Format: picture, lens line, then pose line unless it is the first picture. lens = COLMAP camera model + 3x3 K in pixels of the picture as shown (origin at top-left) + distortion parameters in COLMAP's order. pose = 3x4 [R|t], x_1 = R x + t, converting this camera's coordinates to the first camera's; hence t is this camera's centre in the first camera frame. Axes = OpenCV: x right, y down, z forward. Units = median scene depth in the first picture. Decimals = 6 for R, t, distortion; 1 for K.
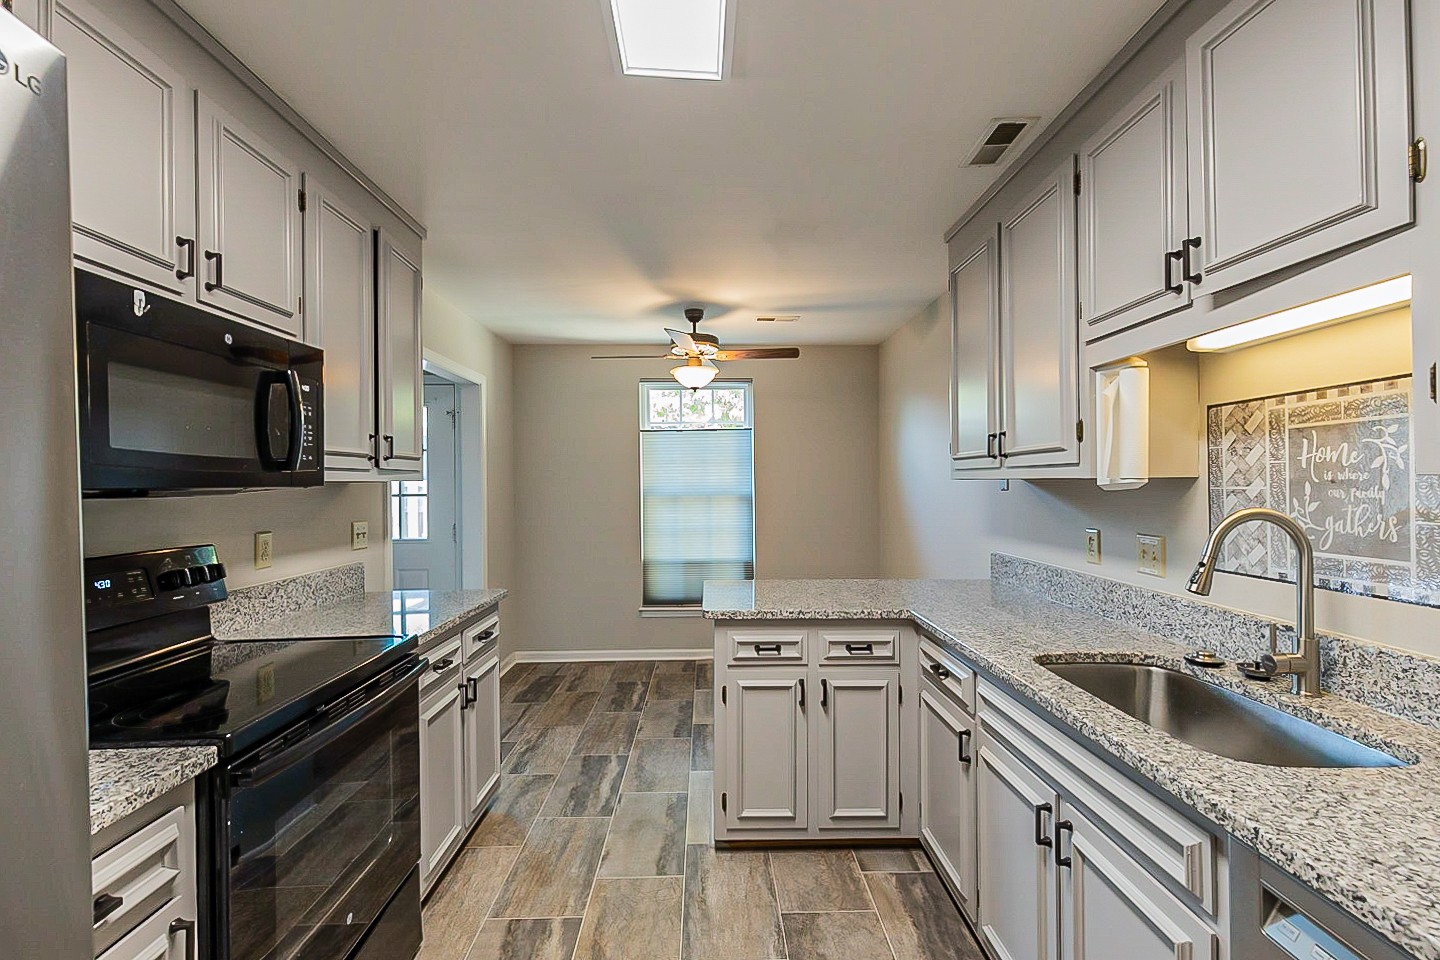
lens RADIAL K [[648.3, 0, 712.4], [0, 648.3, 476.8], [0, 0, 1]] dist [0.004530, 0.000168]
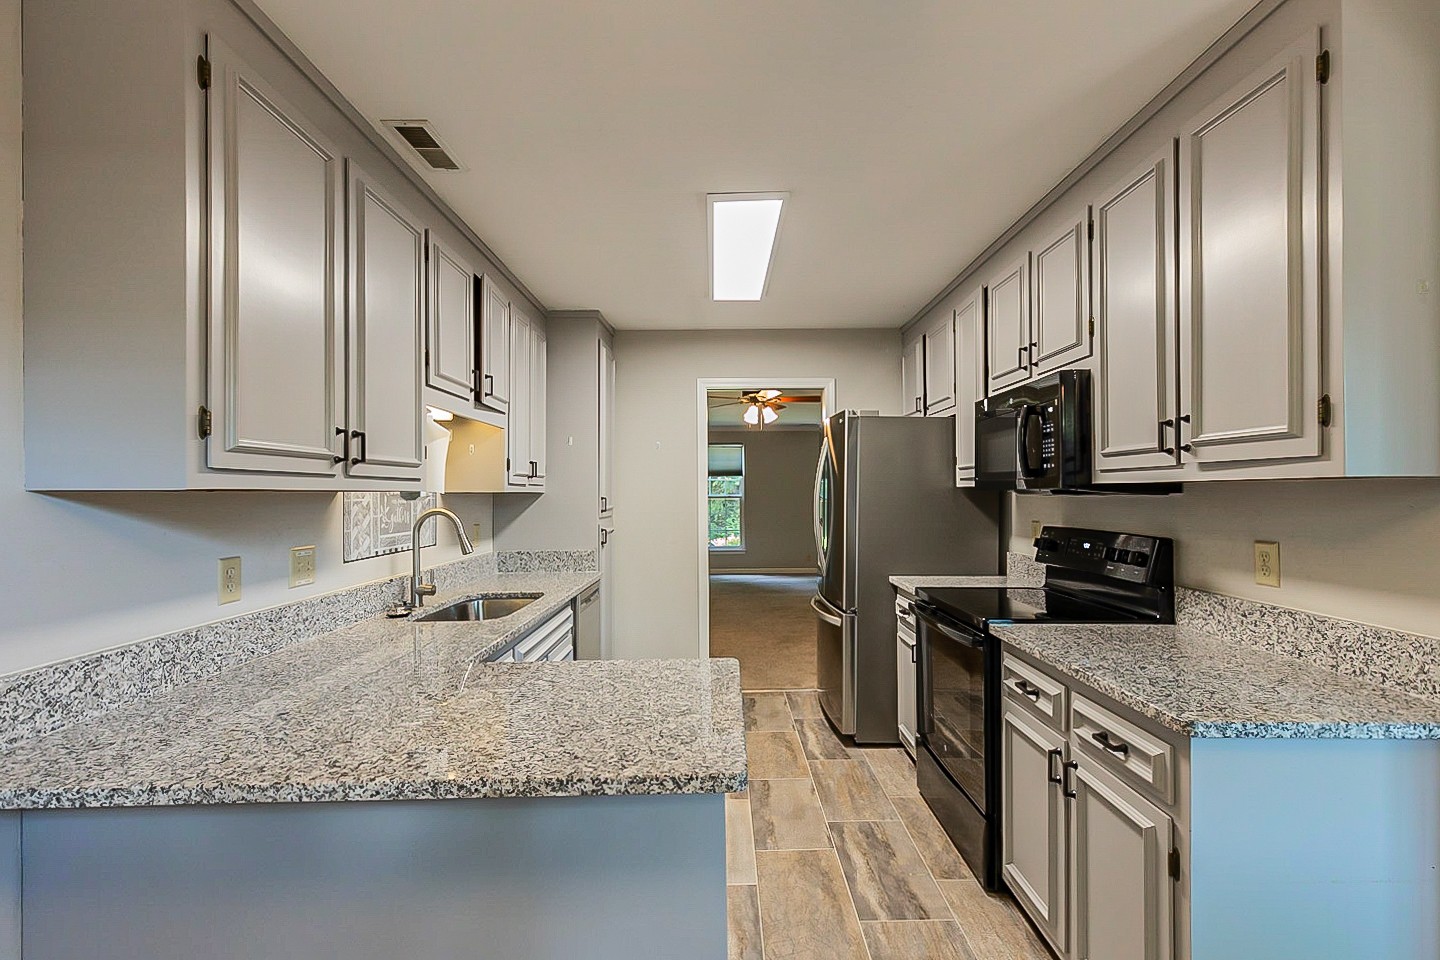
lens RADIAL K [[648.3, 0, 718.6], [0, 648.3, 489.8], [0, 0, 1]] dist [0.004530, 0.000168]
pose [[-0.999714, 0.015719, 0.018022, -0.010674], [0.015485, 0.999795, -0.013040, 0.020738], [-0.018223, -0.012757, -0.999753, 1.949460]]
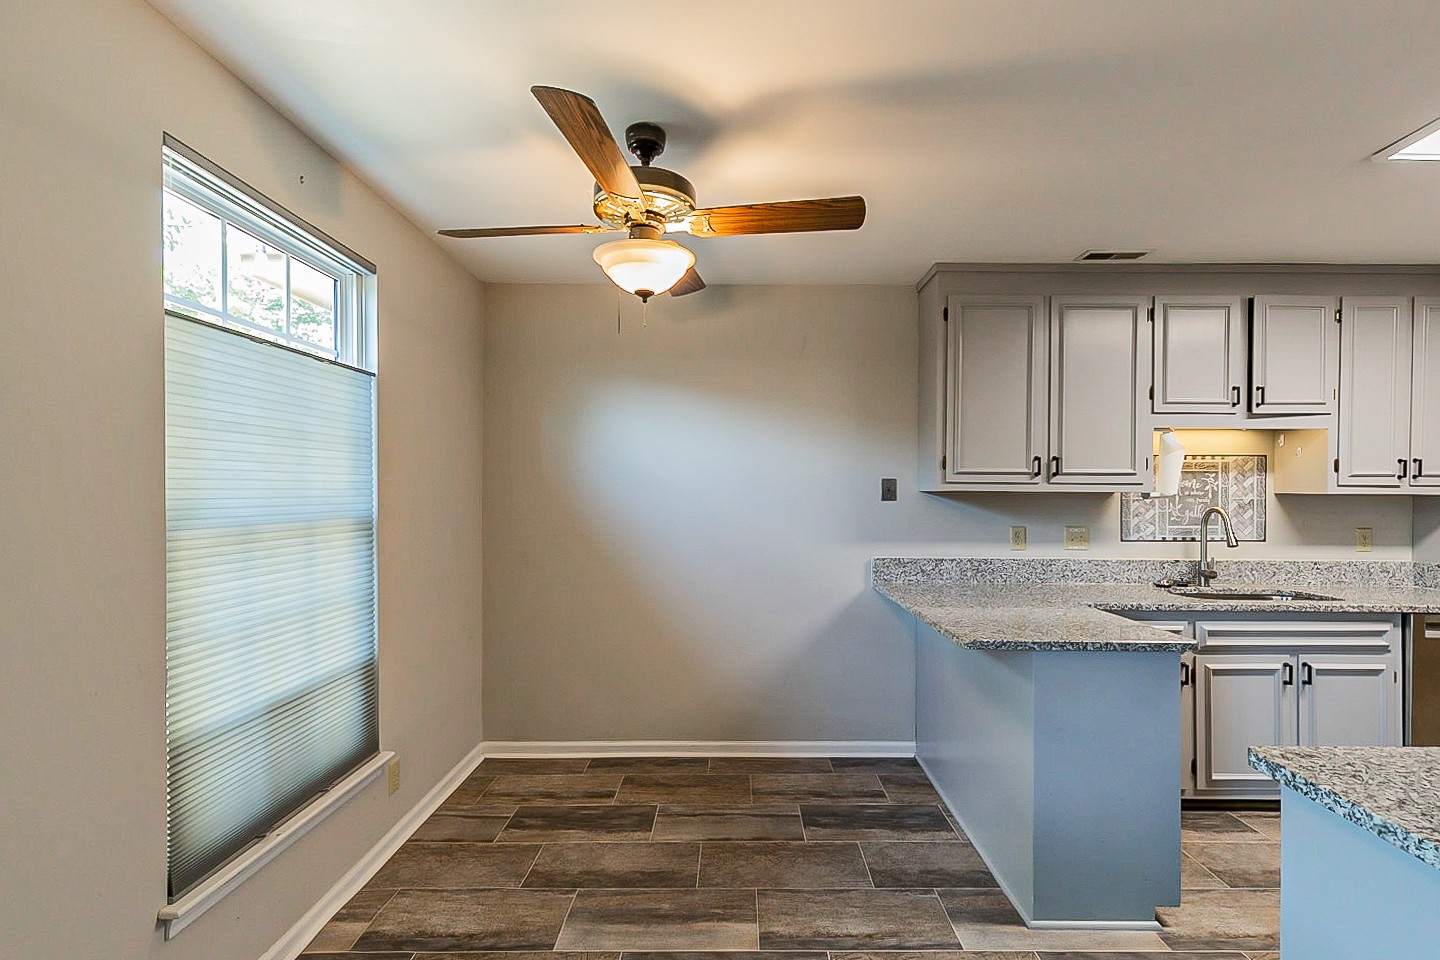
lens RADIAL K [[648.3, 0, 741.6], [0, 648.3, 497.0], [0, 0, 1]] dist [0.004530, 0.000168]
pose [[0.015712, -0.000232, 0.999877, -0.980838], [-0.013803, 0.999905, 0.000449, 0.023910], [-0.999781, -0.013808, 0.015708, 1.771608]]
